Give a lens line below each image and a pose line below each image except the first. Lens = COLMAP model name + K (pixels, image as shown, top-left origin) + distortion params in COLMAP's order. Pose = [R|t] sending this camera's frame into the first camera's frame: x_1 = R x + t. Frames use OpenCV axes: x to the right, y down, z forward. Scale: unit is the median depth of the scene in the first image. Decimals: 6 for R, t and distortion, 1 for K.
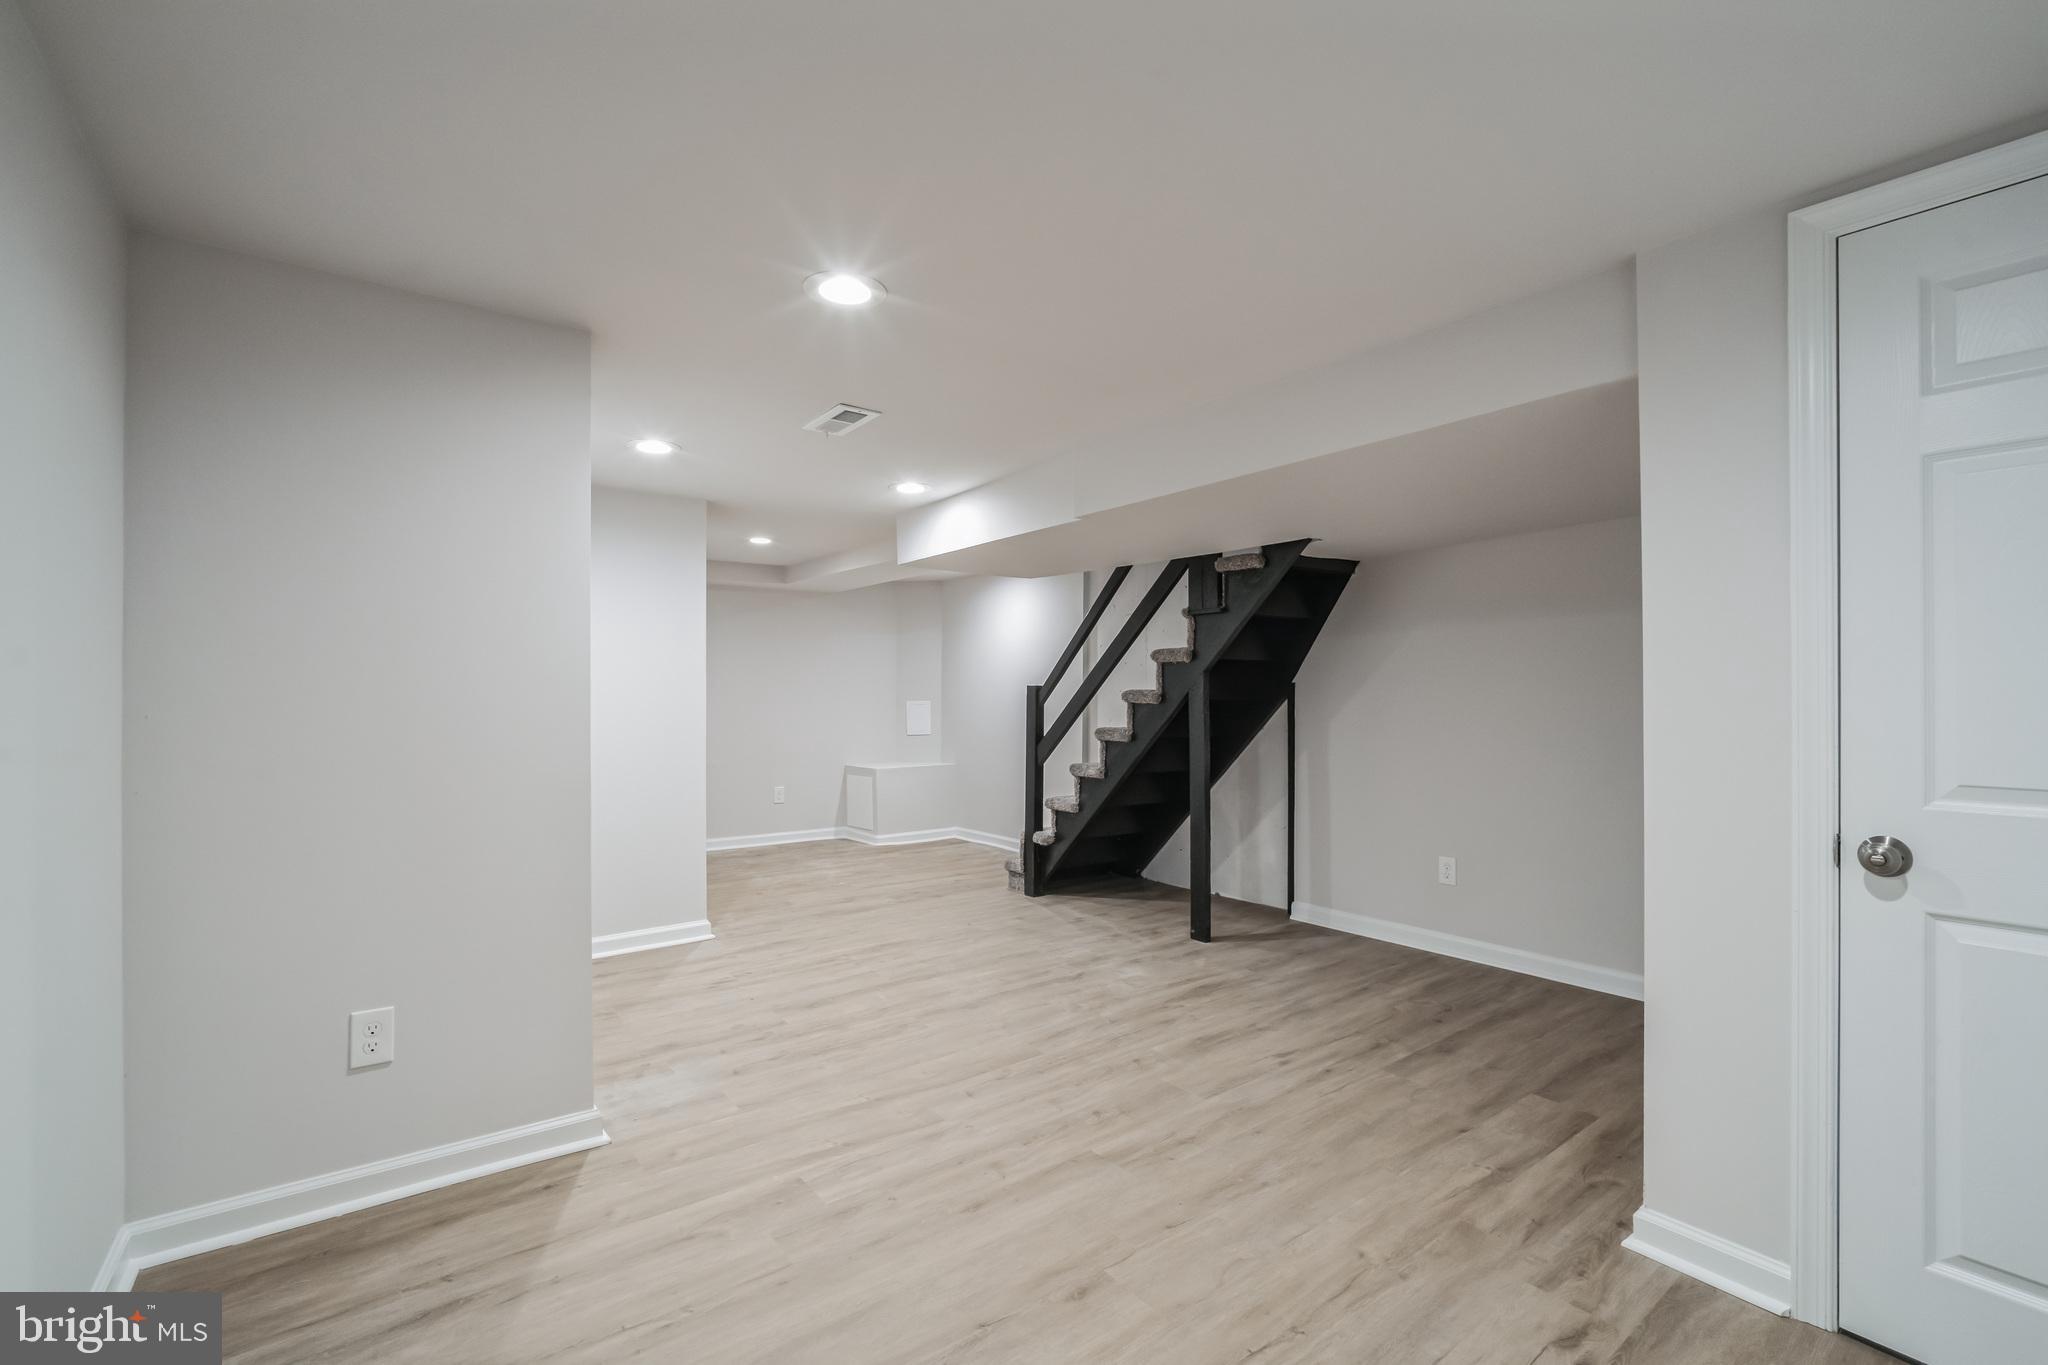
lens RADIAL K [[905.5, 0, 1022.0], [0, 905.5, 685.1], [0, 0, 1]] dist [-0.005491, 0.000464]
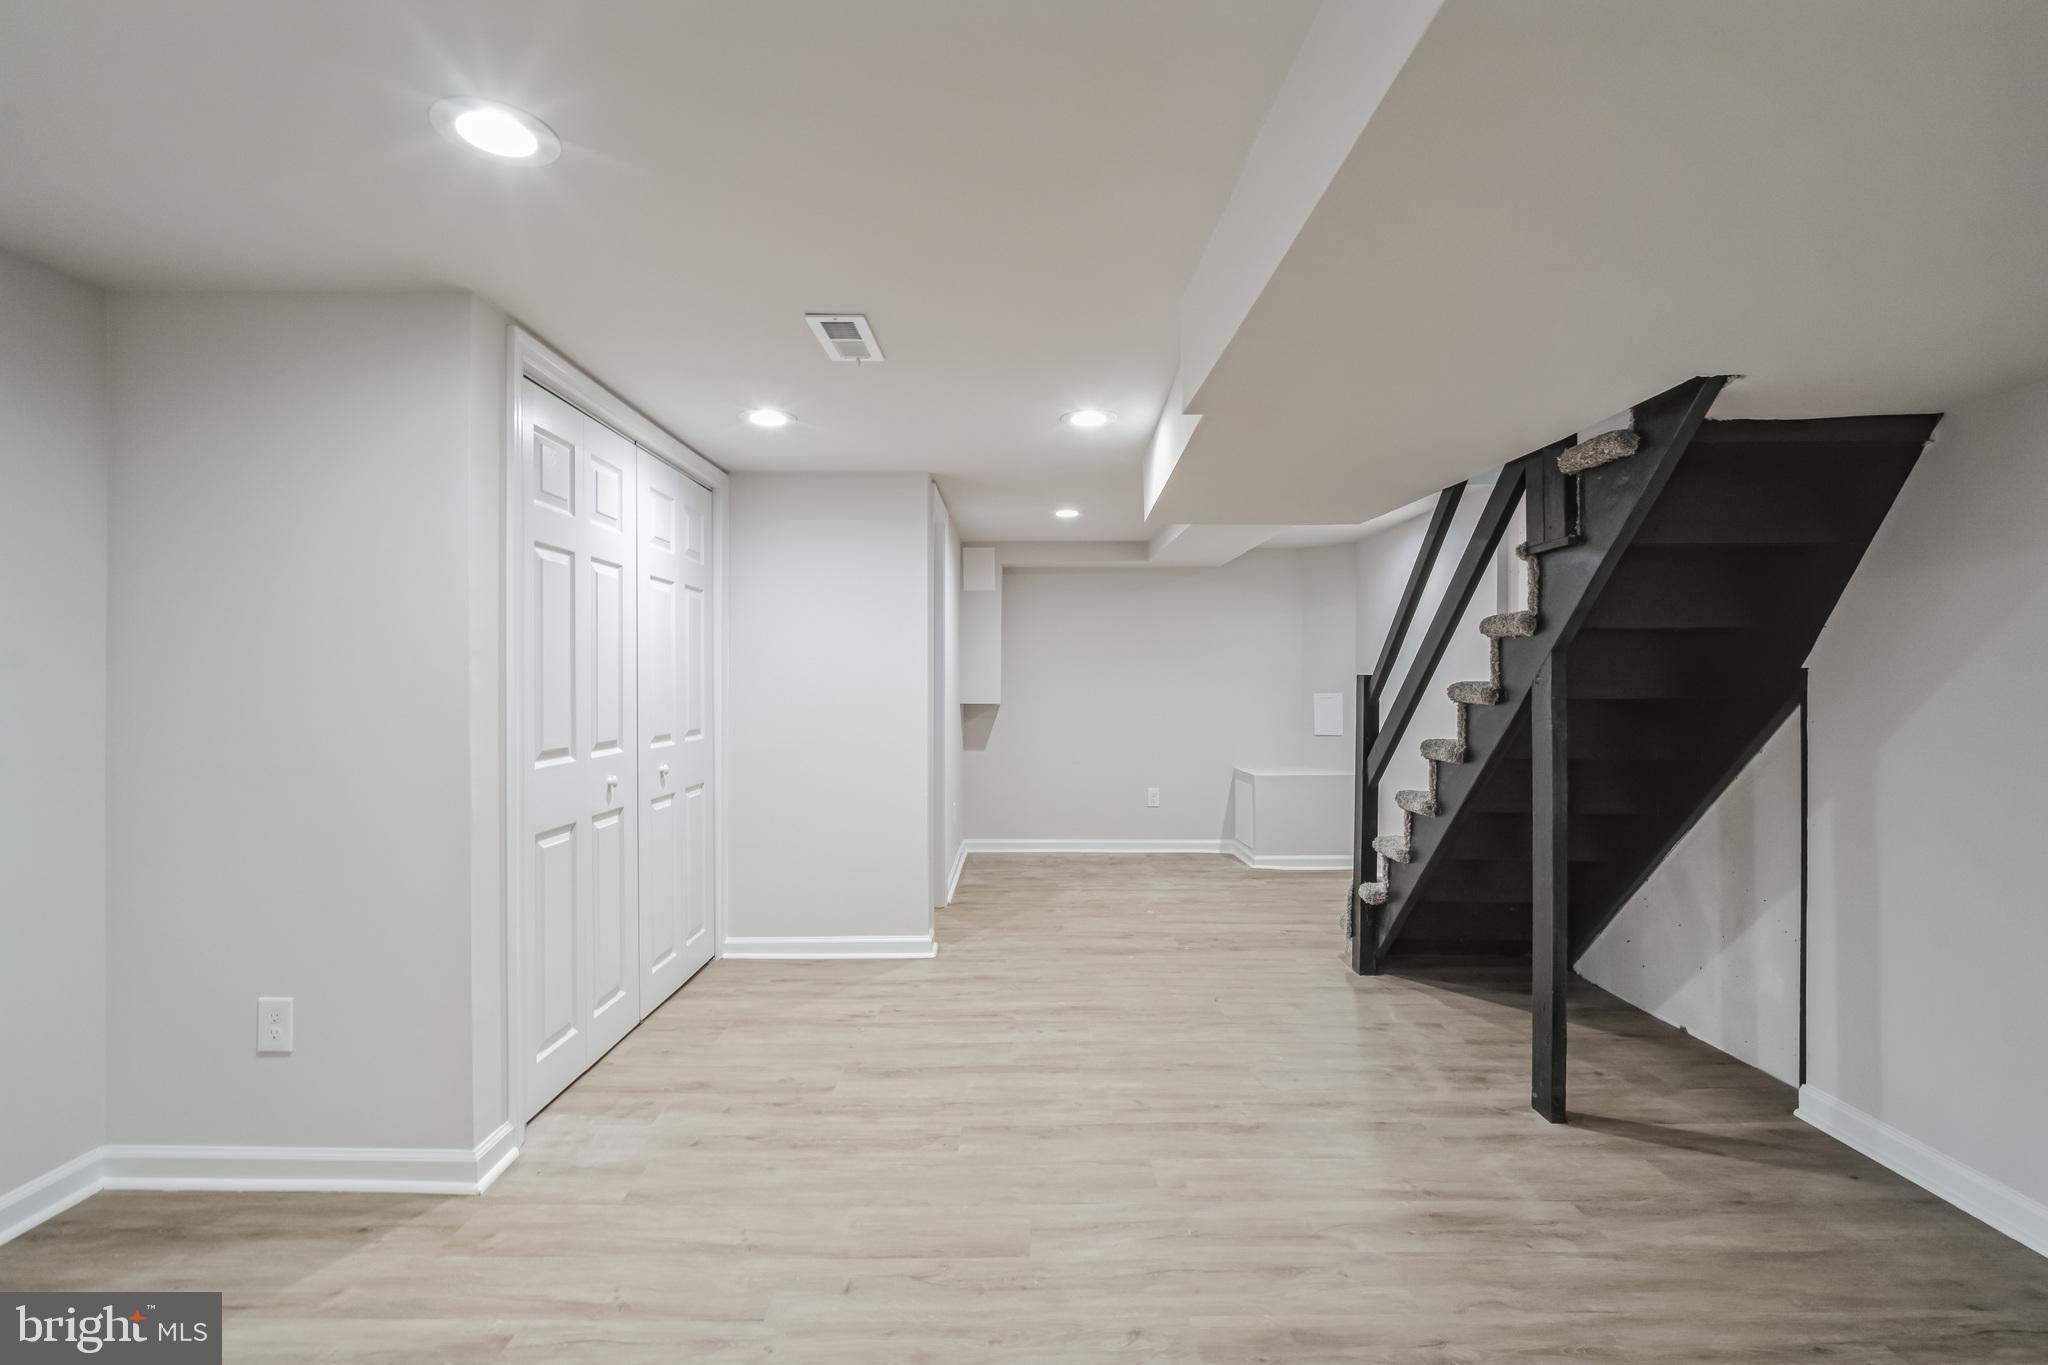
lens RADIAL K [[910.8, 0, 1019.1], [0, 910.8, 655.4], [0, 0, 1]] dist [-0.007344, 0.000565]
pose [[0.794592, -0.019089, -0.606843, 0.333420], [0.008002, 0.999748, -0.020970, -0.001760], [0.607090, 0.011807, 0.794545, 0.388045]]
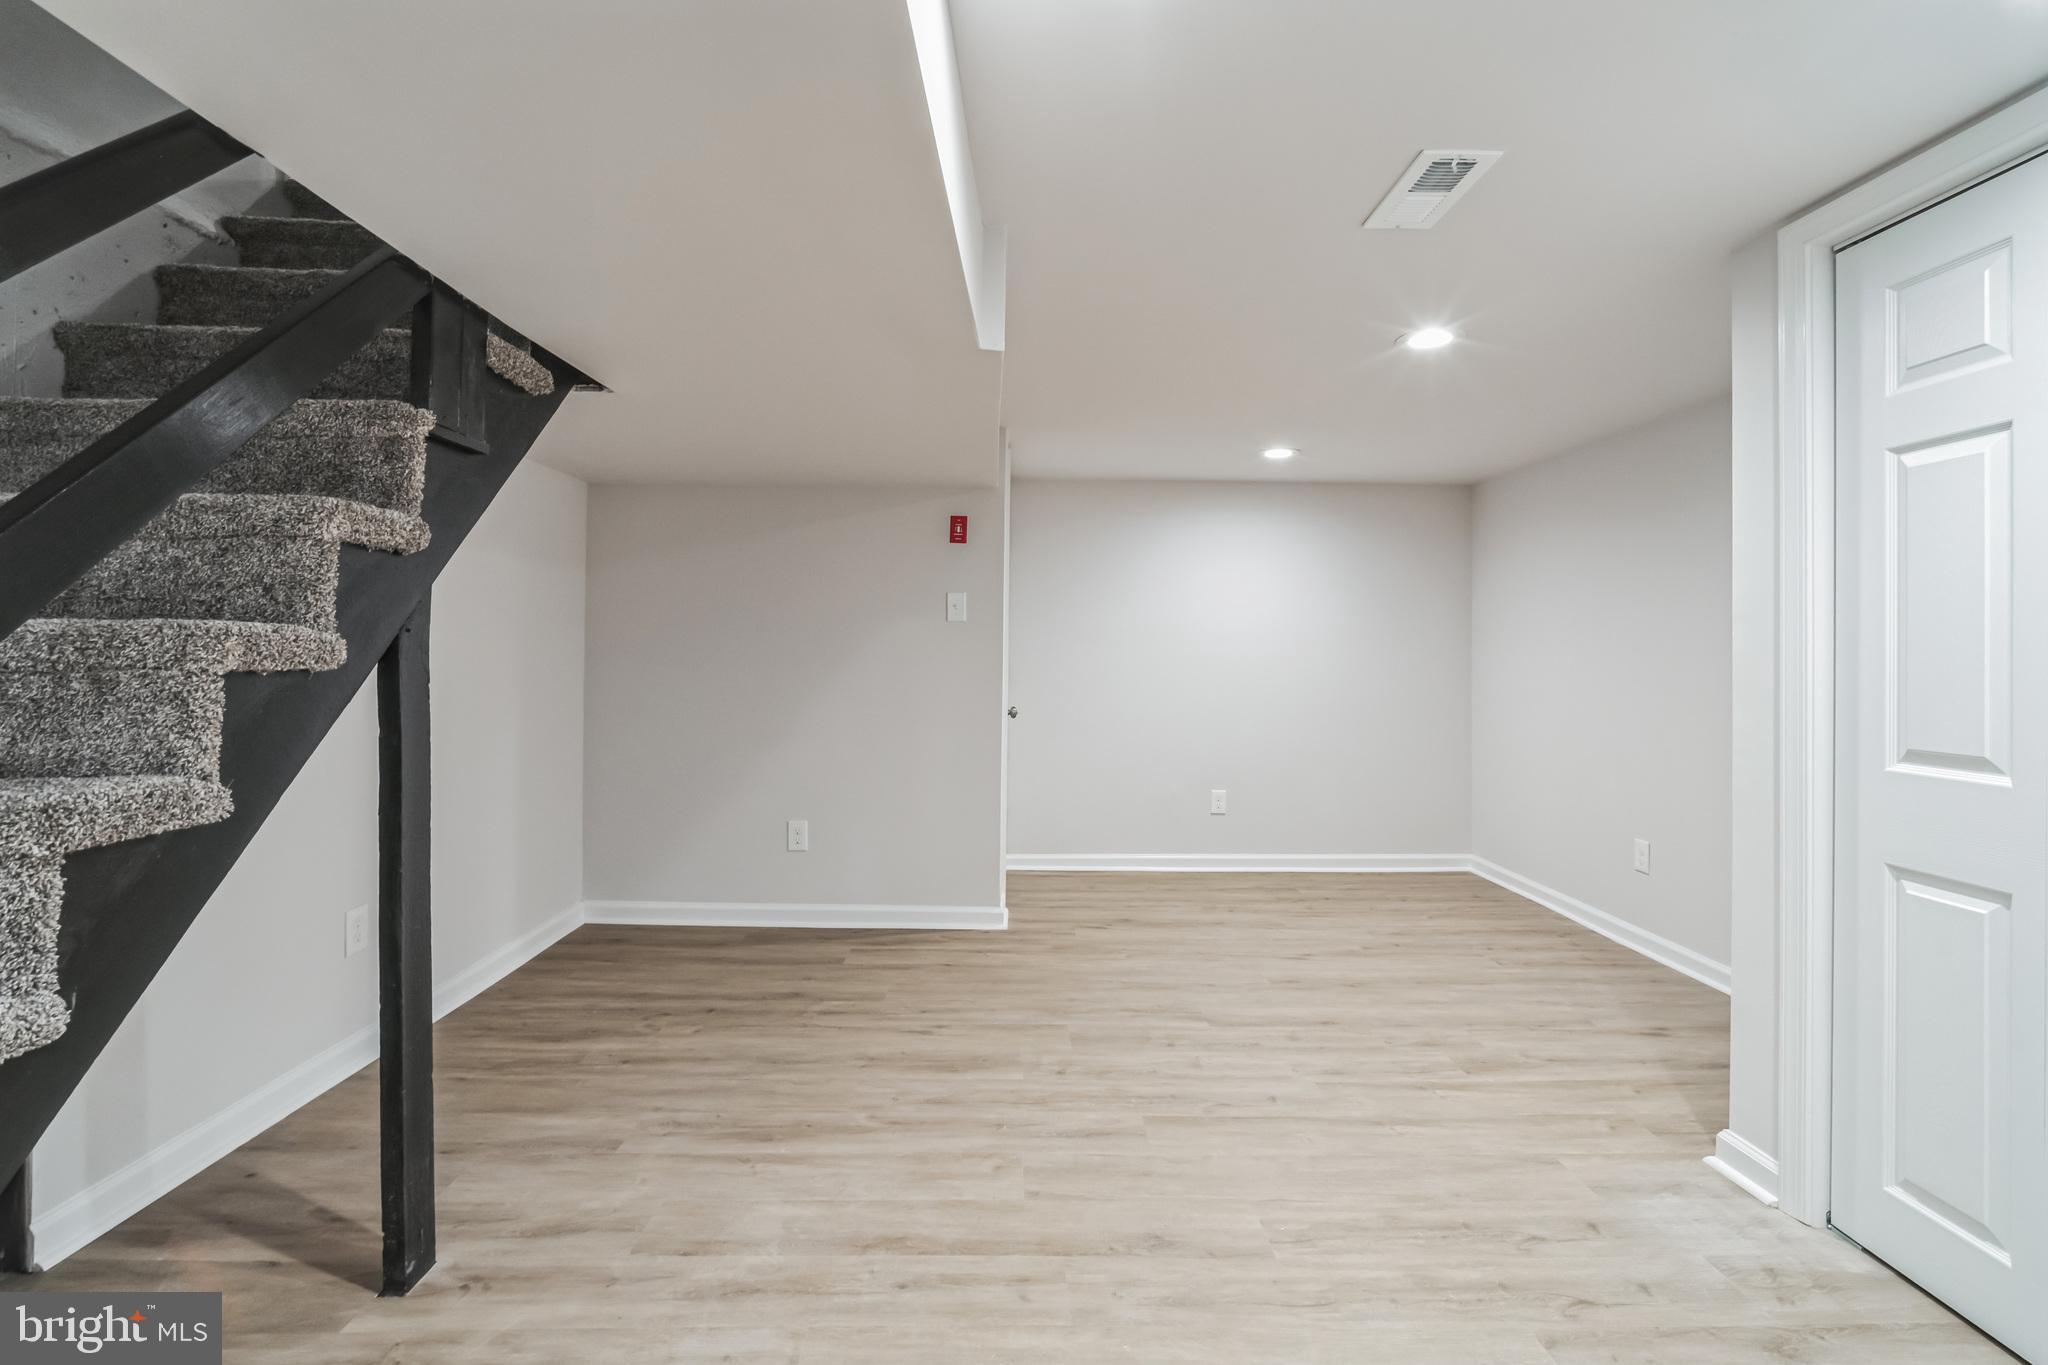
lens RADIAL K [[920.8, 0, 1033.6], [0, 920.8, 641.7], [0, 0, 1]] dist [-0.002314, 0.000334]
pose [[-0.813922, -0.004710, 0.580956, -0.283044], [-0.020481, 0.999578, -0.020590, 0.017694], [-0.580614, -0.028657, -0.813675, 1.367173]]
